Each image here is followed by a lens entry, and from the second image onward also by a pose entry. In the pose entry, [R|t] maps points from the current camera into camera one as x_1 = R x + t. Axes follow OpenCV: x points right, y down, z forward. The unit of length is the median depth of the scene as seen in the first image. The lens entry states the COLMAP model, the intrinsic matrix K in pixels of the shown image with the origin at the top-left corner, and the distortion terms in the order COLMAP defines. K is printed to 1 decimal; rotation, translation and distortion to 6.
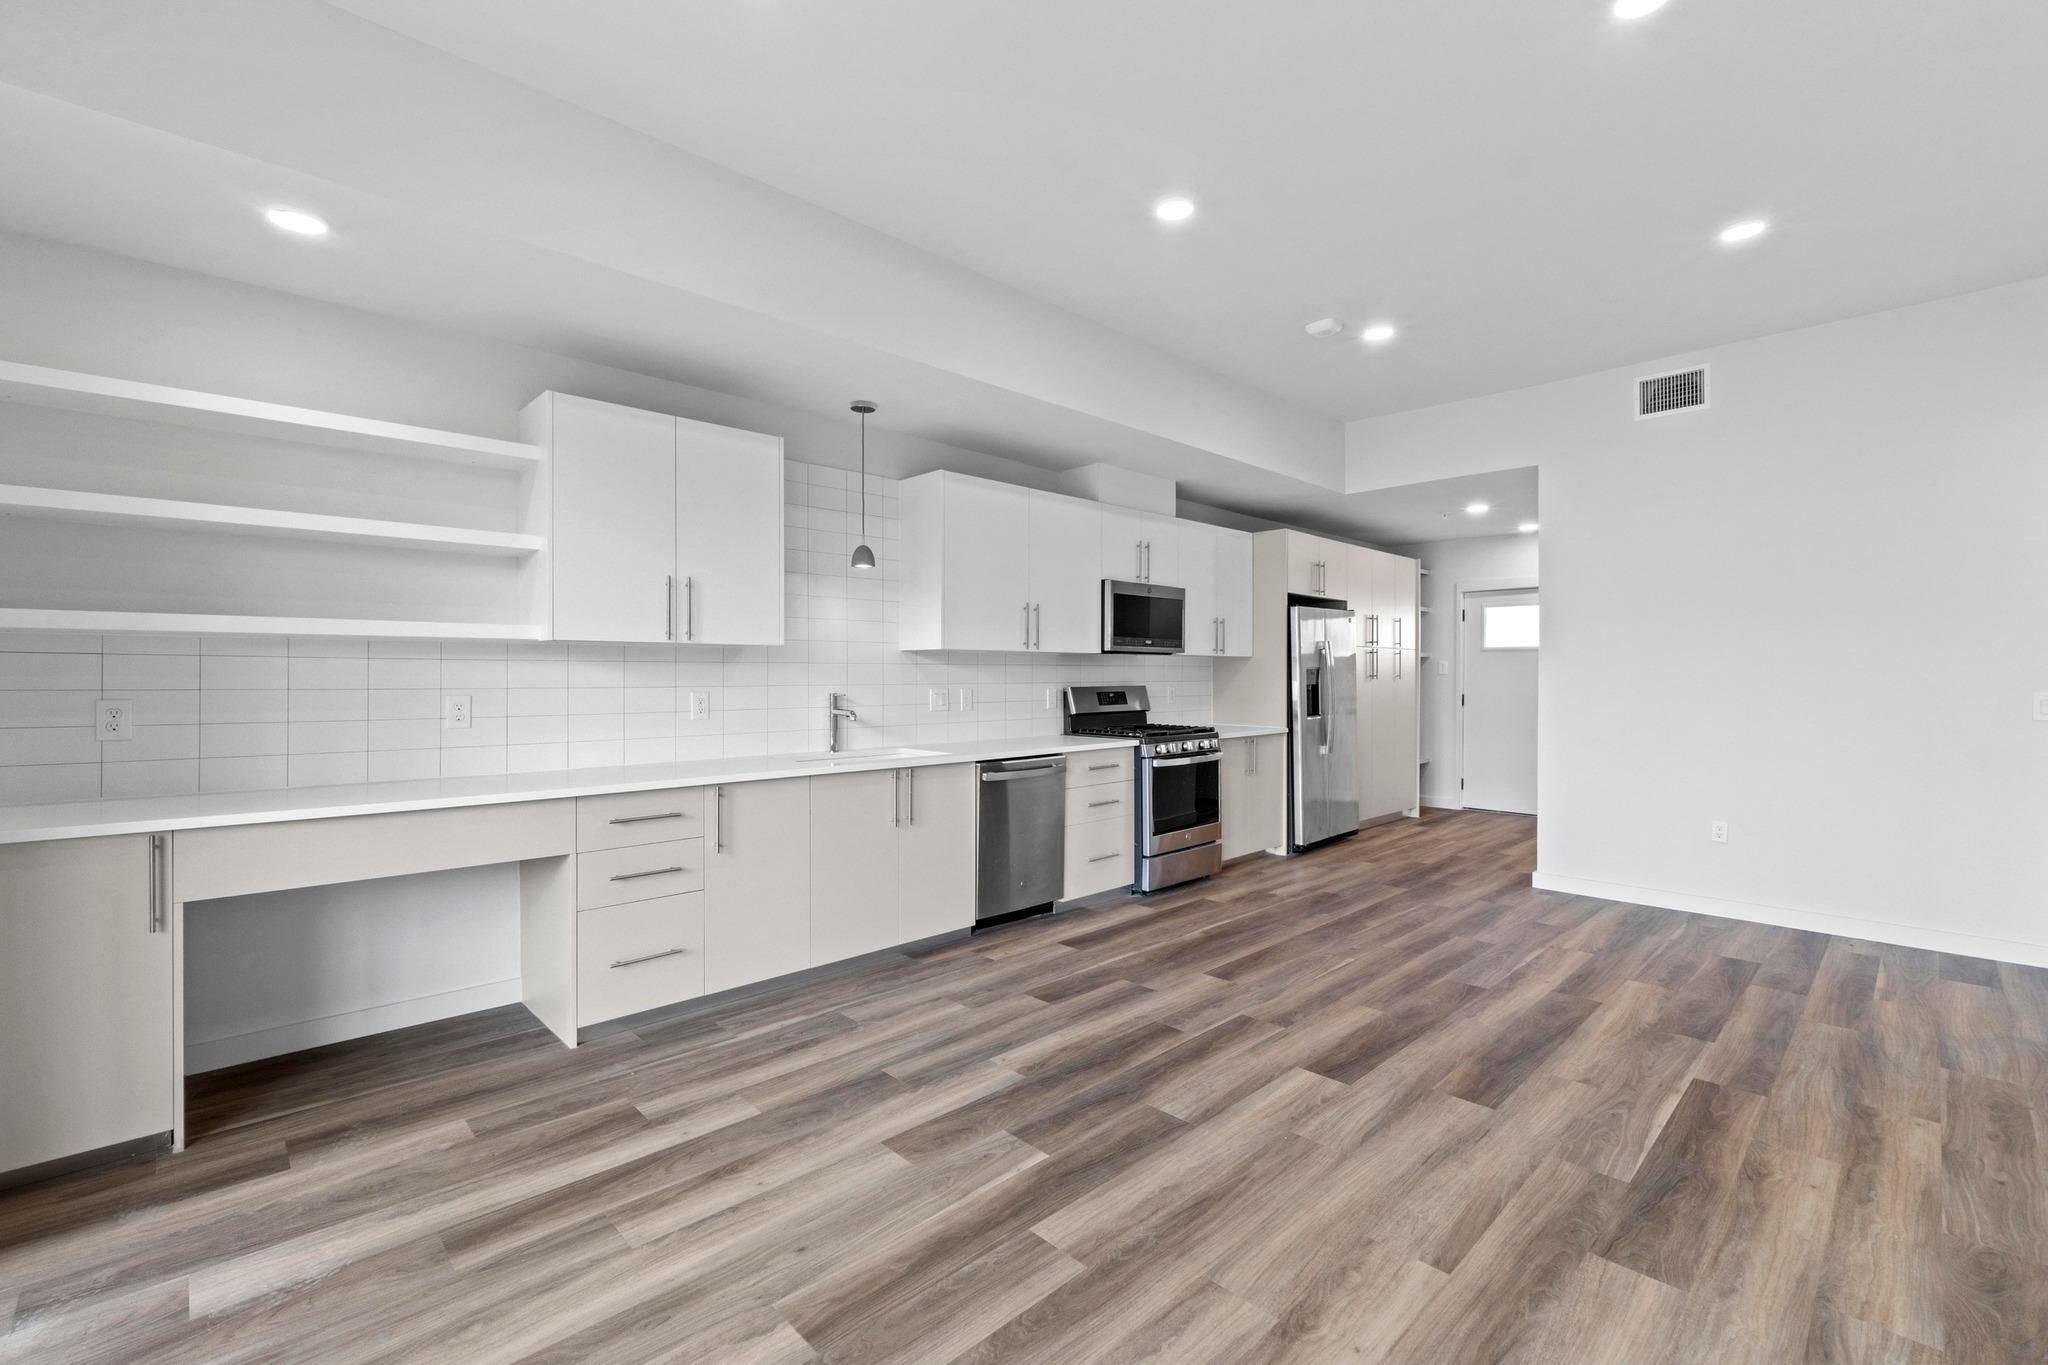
lens RADIAL K [[864.3, 0, 1004.0], [0, 864.3, 681.0], [0, 0, 1]] dist [-0.006332, 0.000513]
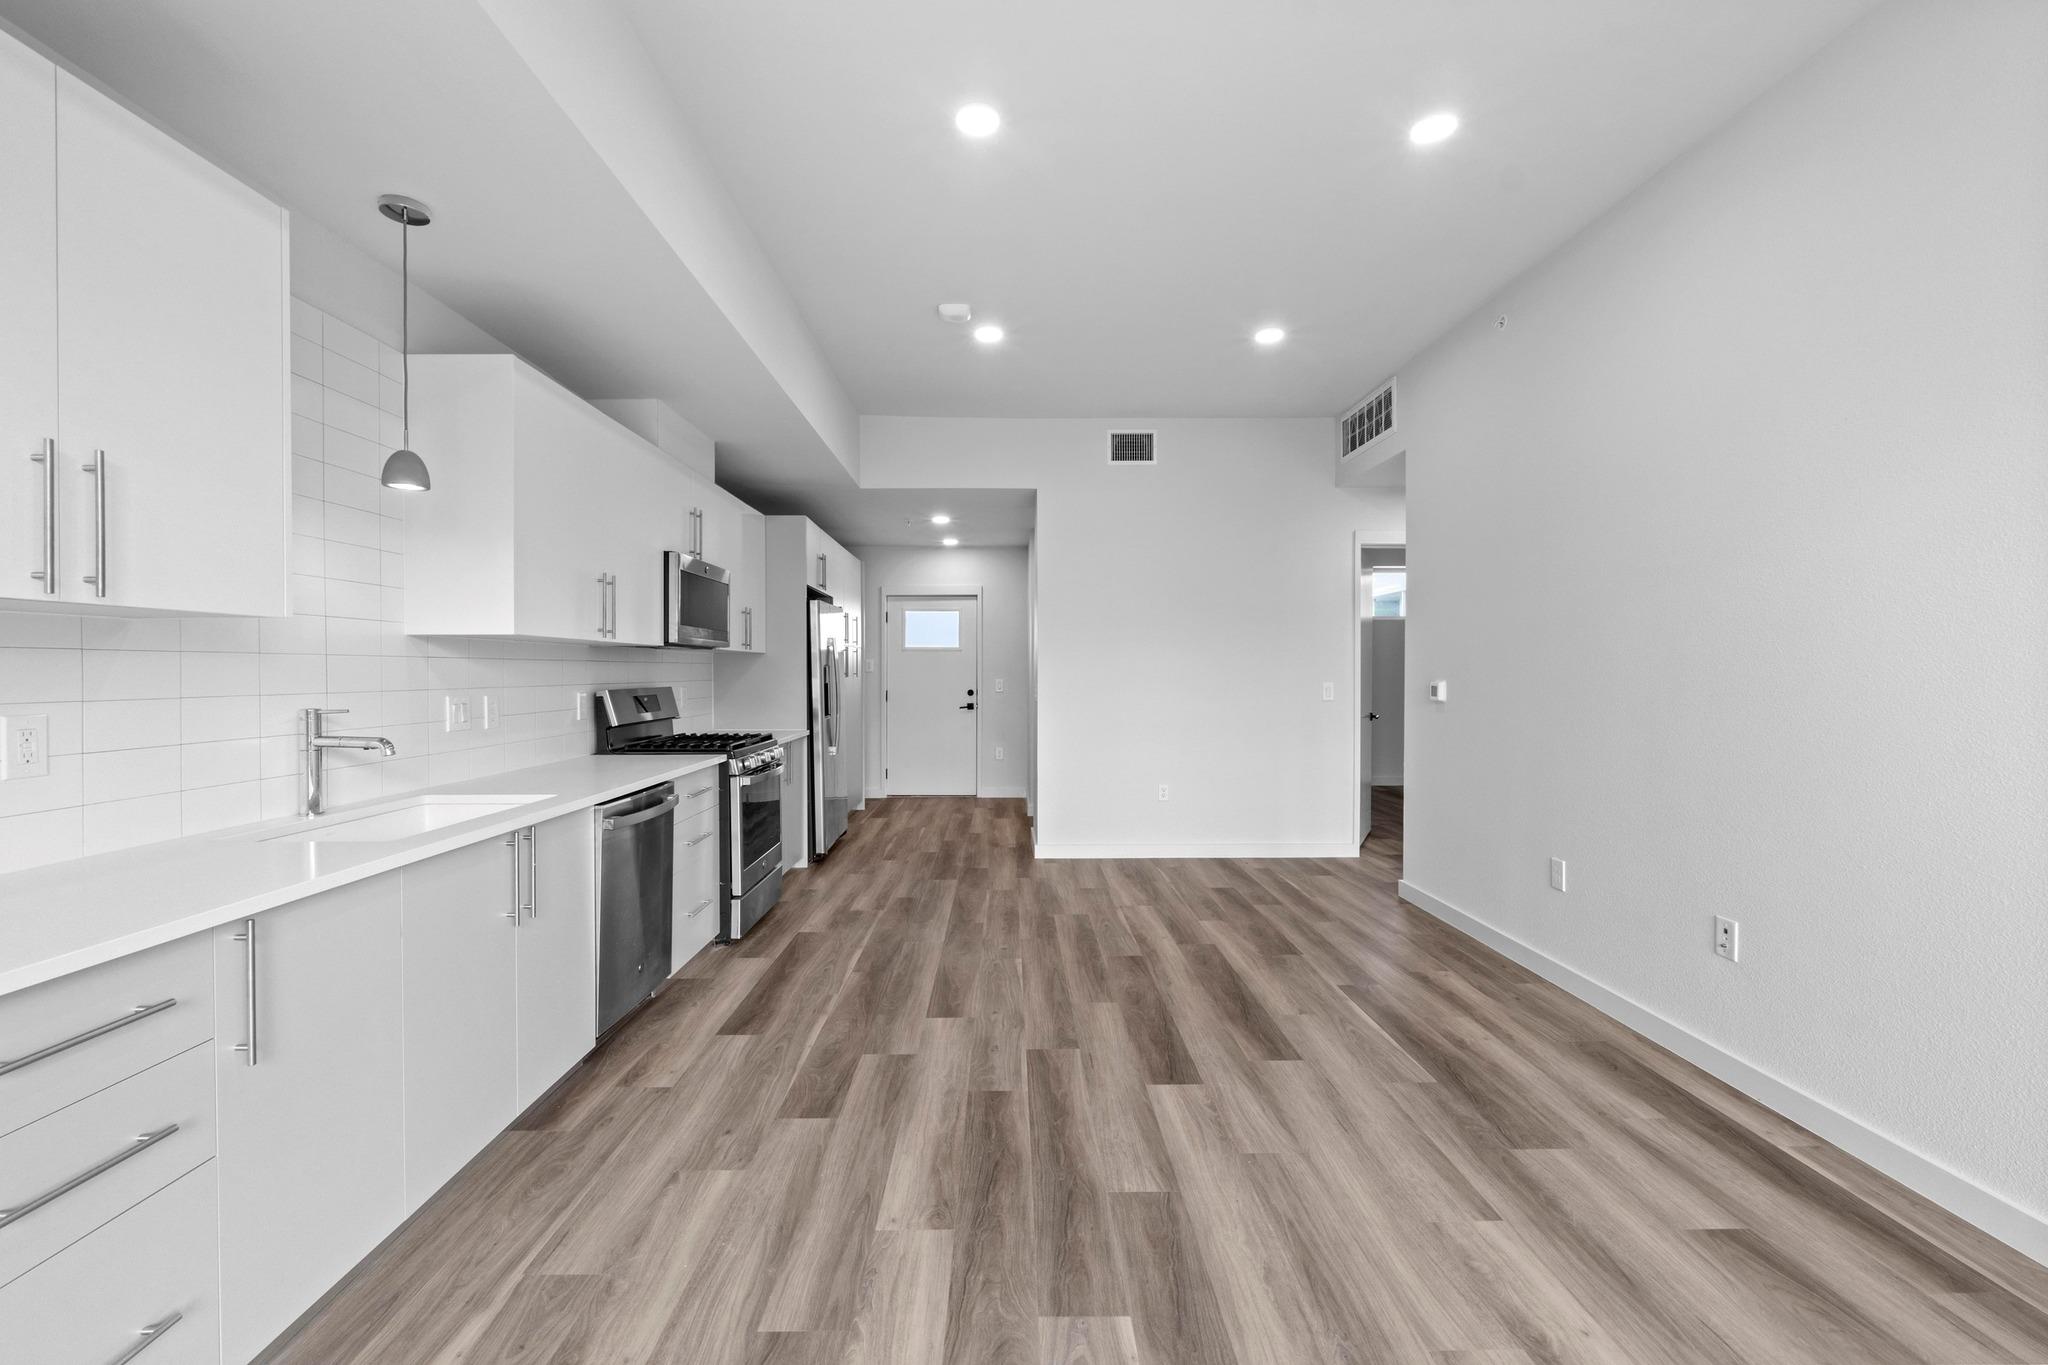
lens RADIAL K [[864.3, 0, 1019.5], [0, 864.3, 680.0], [0, 0, 1]] dist [-0.006332, 0.000513]
pose [[0.681758, -0.009327, 0.731518, -0.352725], [0.007844, 0.999954, 0.005440, -0.004609], [-0.731535, 0.002029, 0.681800, 0.355273]]
